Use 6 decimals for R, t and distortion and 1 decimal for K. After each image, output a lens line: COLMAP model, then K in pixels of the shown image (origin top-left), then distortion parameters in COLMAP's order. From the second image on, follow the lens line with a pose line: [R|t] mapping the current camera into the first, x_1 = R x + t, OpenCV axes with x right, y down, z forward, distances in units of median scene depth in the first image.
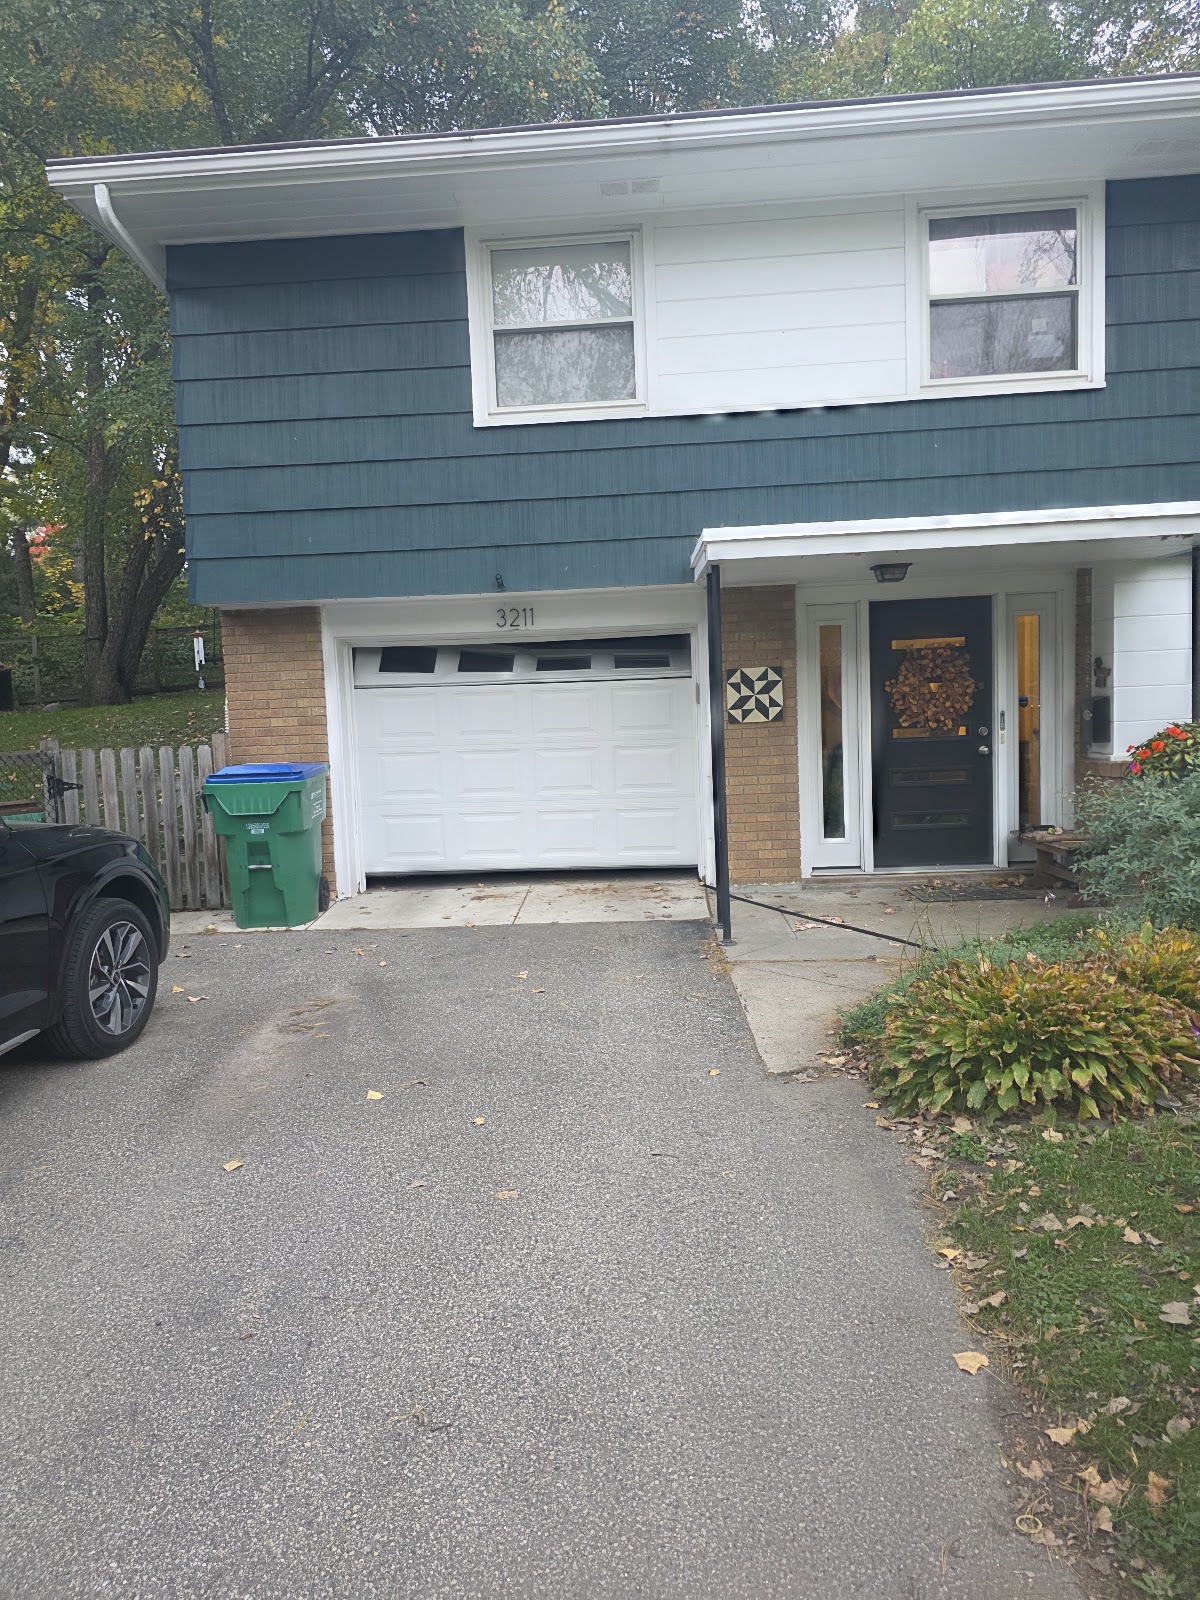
lens RADIAL K [[1096.0, 0, 593.0], [0, 1096.0, 784.8], [0, 0, 1]] dist [0.017594, -0.006997]
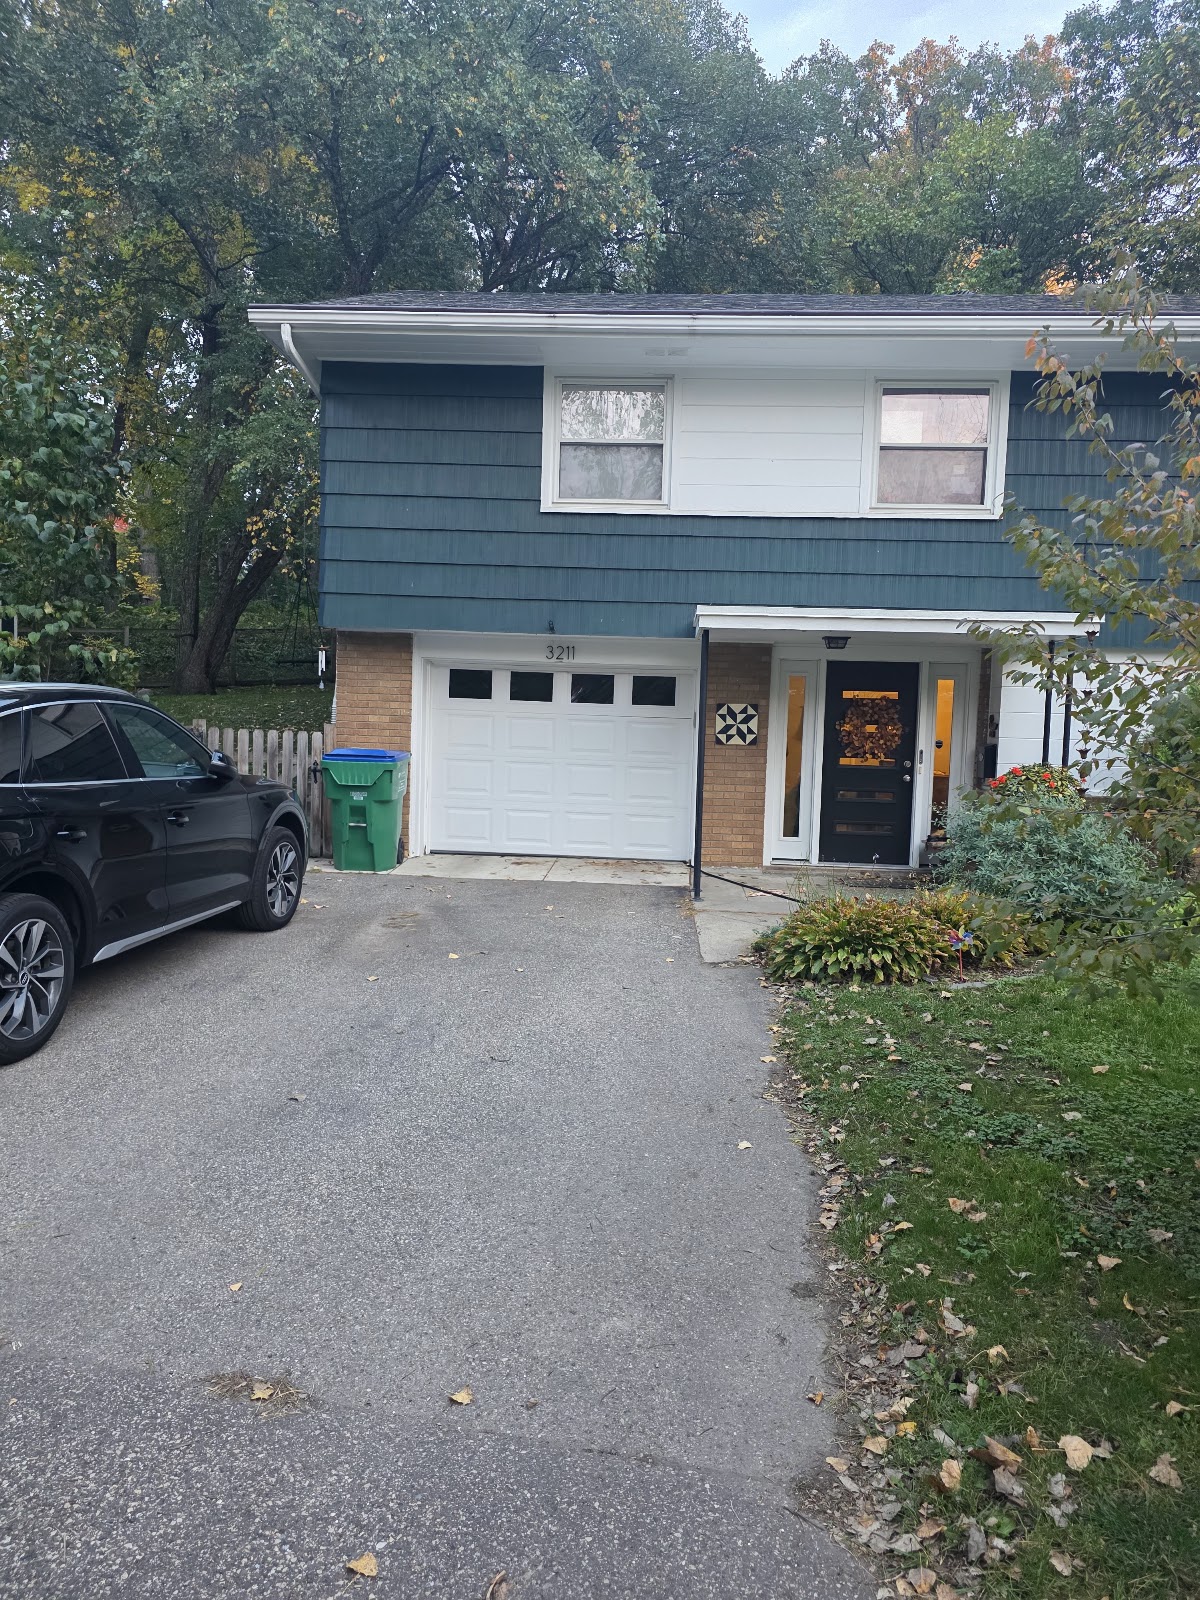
lens RADIAL K [[1096.0, 0, 651.4], [0, 1096.0, 790.7], [0, 0, 1]] dist [0.017594, -0.006997]
pose [[0.997118, 0.070899, 0.026991, 0.015239], [-0.070475, 0.997380, -0.016340, 0.028990], [-0.028079, 0.014391, 0.999502, -0.343603]]
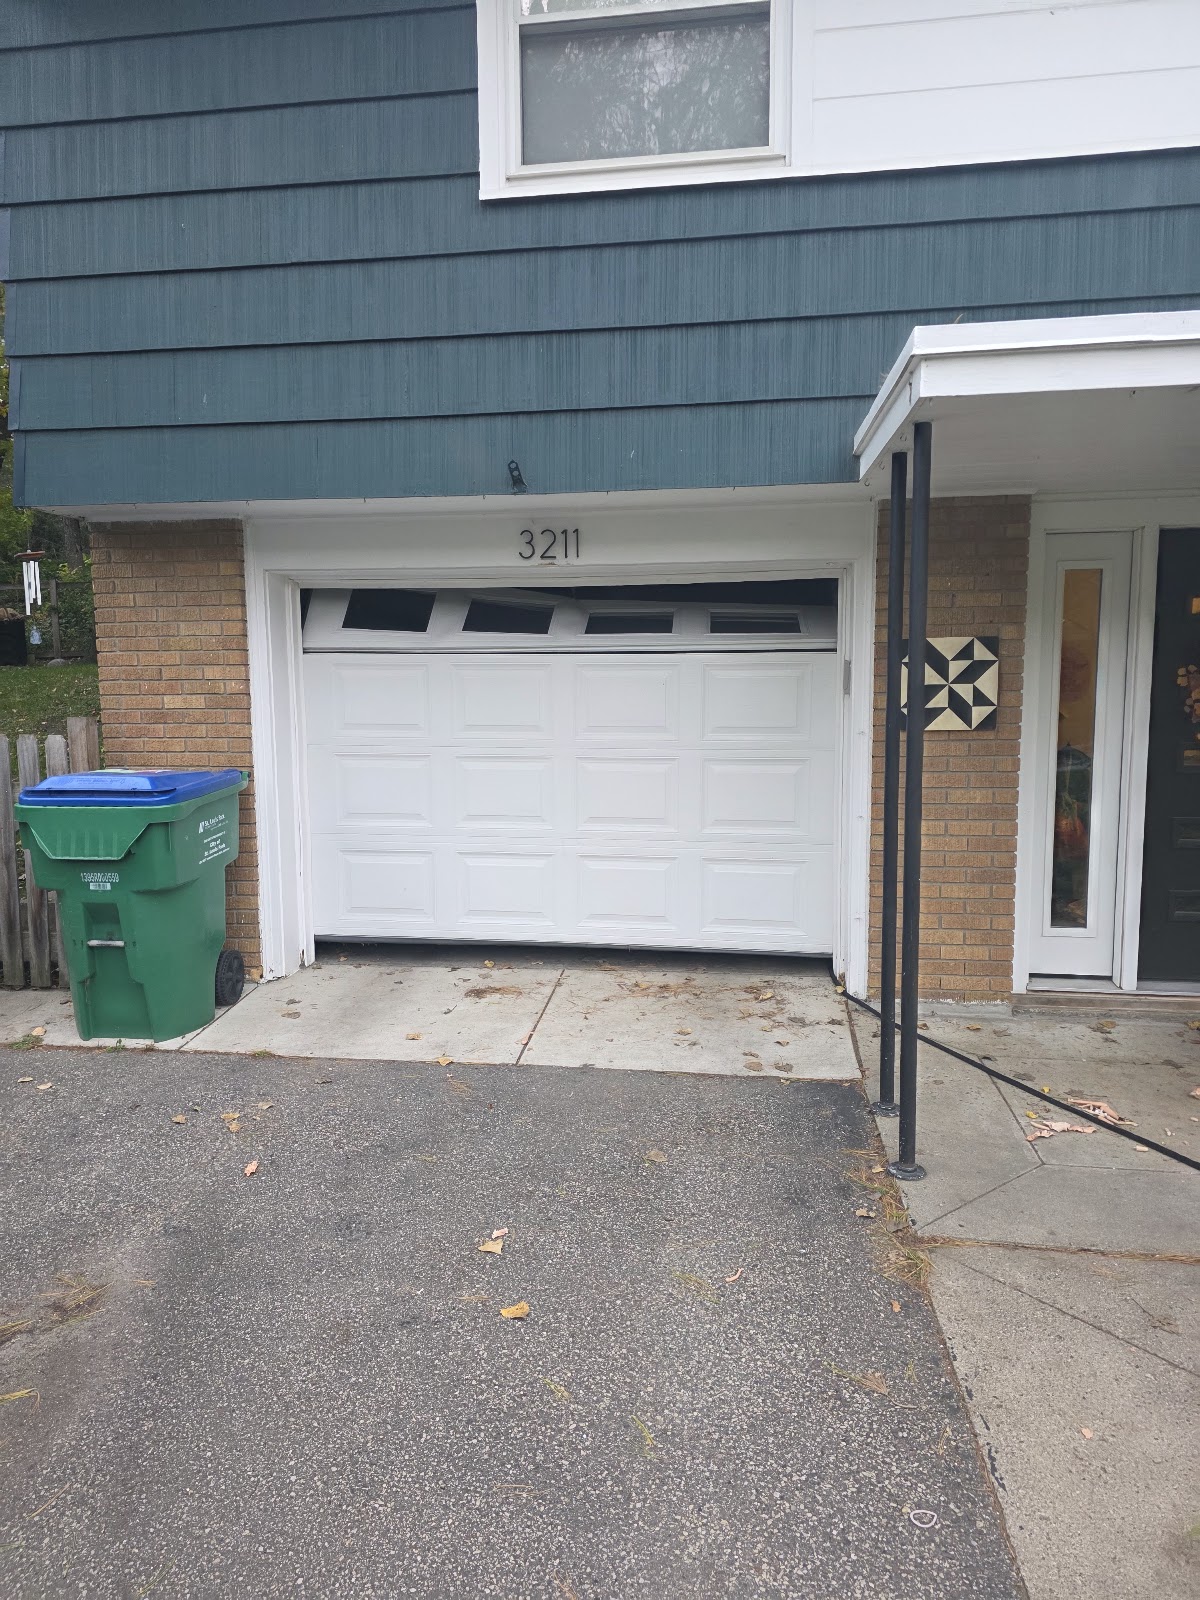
lens RADIAL K [[1096.0, 0, 581.1], [0, 1096.0, 775.3], [0, 0, 1]] dist [0.017594, -0.006997]
pose [[0.994496, 0.041001, -0.096422, 0.011257], [-0.039060, 0.998996, 0.021928, -0.040683], [0.097224, -0.018041, 0.995099, 0.417549]]
